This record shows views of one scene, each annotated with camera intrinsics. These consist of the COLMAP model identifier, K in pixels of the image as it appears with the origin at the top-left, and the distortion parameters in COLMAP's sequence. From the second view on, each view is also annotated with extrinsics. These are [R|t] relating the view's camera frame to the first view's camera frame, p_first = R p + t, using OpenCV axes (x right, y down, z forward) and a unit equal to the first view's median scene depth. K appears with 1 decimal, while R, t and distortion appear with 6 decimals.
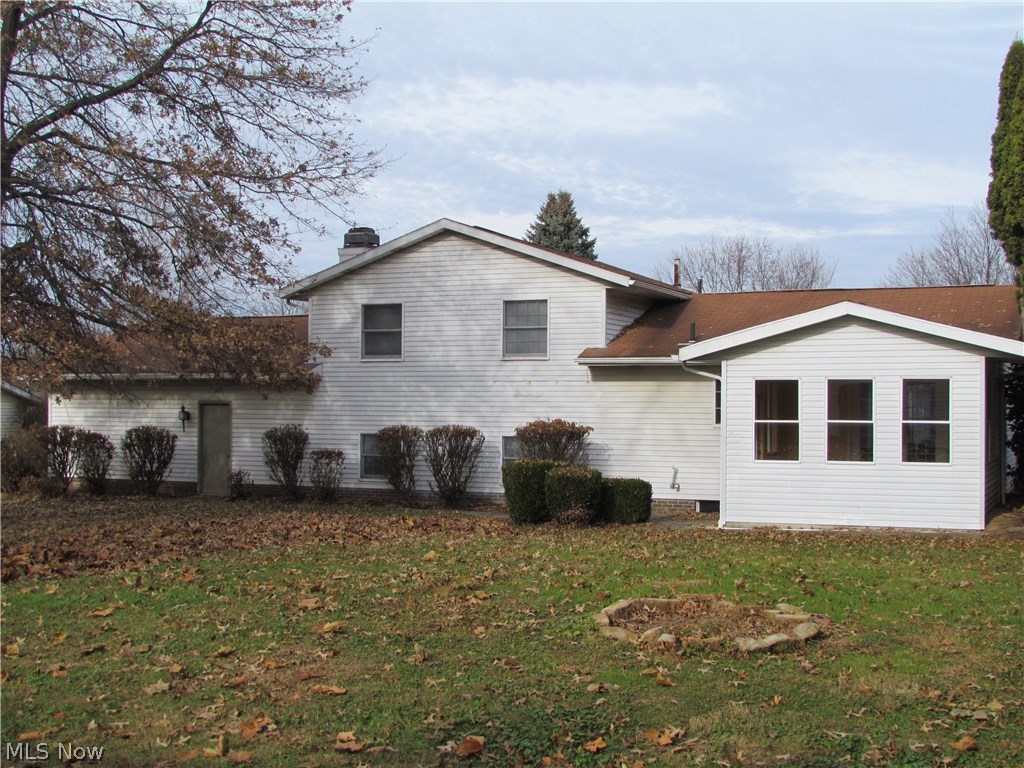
lens RADIAL K [[1377.8, 0, 512.0], [0, 1377.8, 384.0], [0, 0, 1]] dist [0.000319, 0.000874]
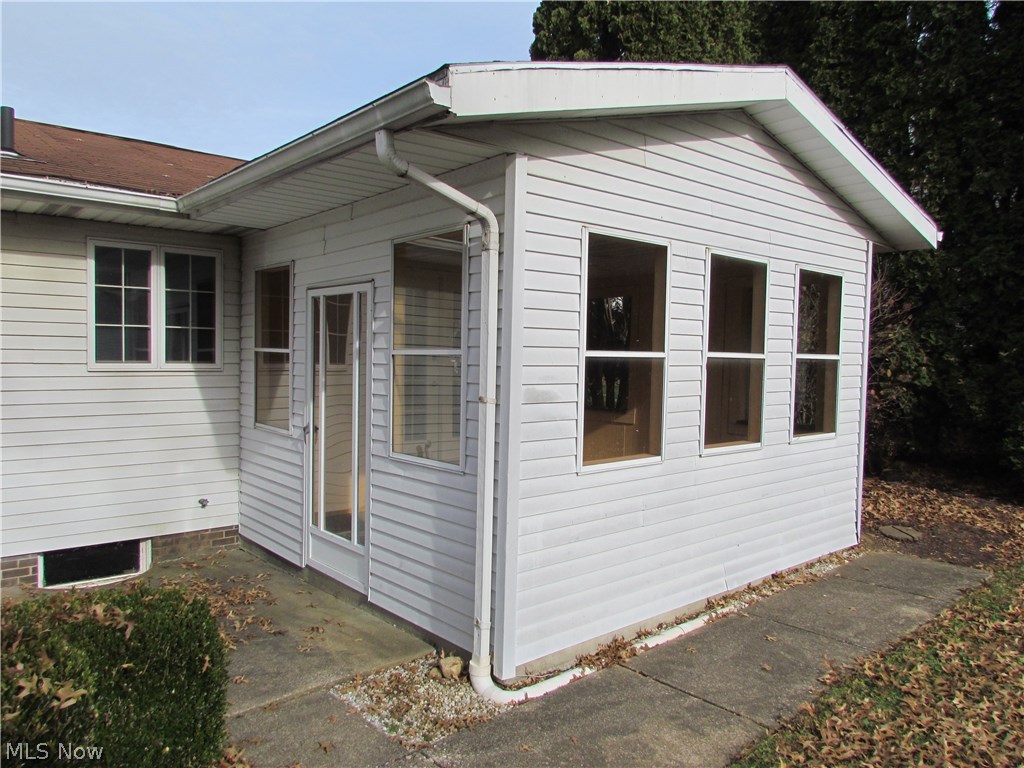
lens RADIAL K [[732.2, 0, 512.0], [0, 732.2, 384.0], [0, 0, 1]] dist [0.000402, 0.000098]
pose [[0.381149, -0.044679, 0.923433, -0.000428], [-0.037118, 0.997287, 0.063573, 0.023702], [-0.923768, -0.058507, 0.378457, 0.953134]]
